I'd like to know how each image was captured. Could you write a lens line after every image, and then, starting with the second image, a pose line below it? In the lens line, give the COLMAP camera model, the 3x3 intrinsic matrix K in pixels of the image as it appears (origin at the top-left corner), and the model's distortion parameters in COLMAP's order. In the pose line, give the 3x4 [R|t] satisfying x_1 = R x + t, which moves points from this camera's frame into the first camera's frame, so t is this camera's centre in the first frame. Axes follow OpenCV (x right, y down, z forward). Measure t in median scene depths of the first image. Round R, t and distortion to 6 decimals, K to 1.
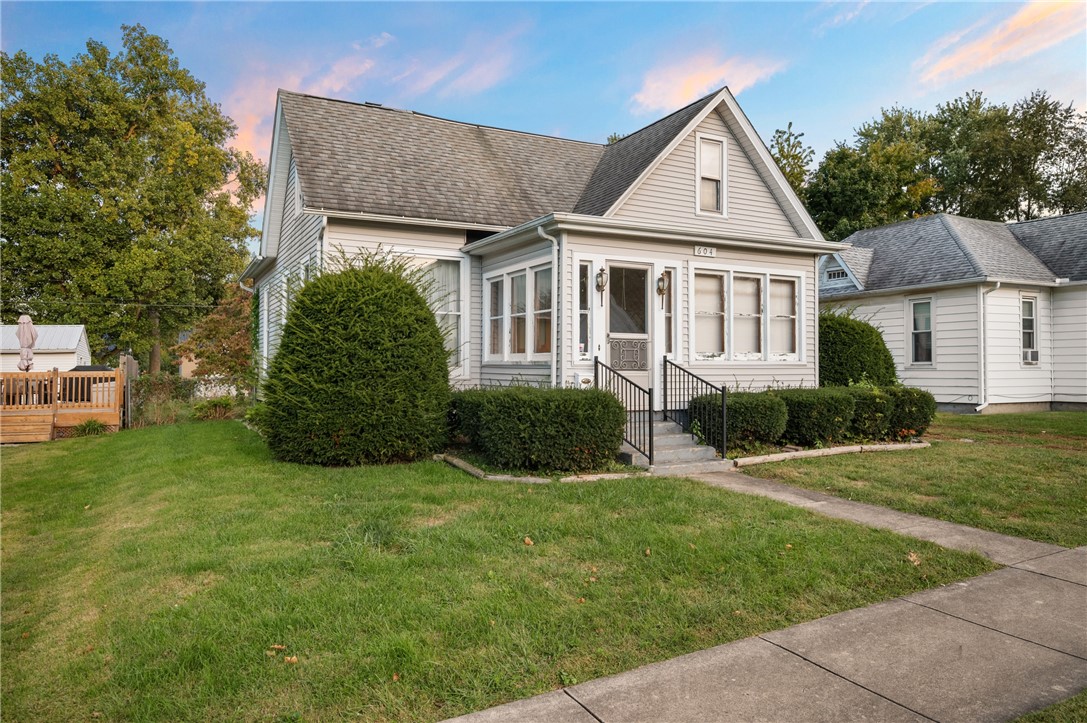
lens RADIAL K [[771.5, 0, 543.1], [0, 771.5, 359.9], [0, 0, 1]] dist [-0.002391, 0.001604]
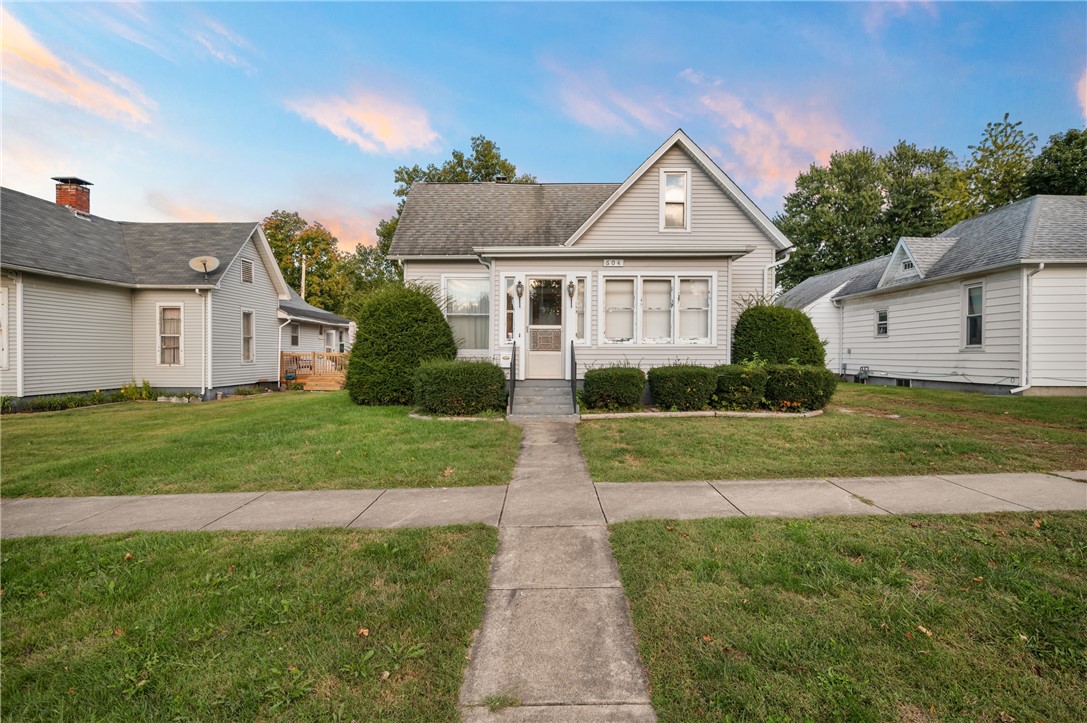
lens RADIAL K [[575.9, 0, 527.0], [0, 575.9, 365.0], [0, 0, 1]] dist [-0.002838, 0.000249]
pose [[0.868914, 0.010159, -0.494859, 0.484245], [0.004433, 0.999590, 0.028304, 0.007256], [0.494944, -0.026788, 0.868512, 0.038203]]
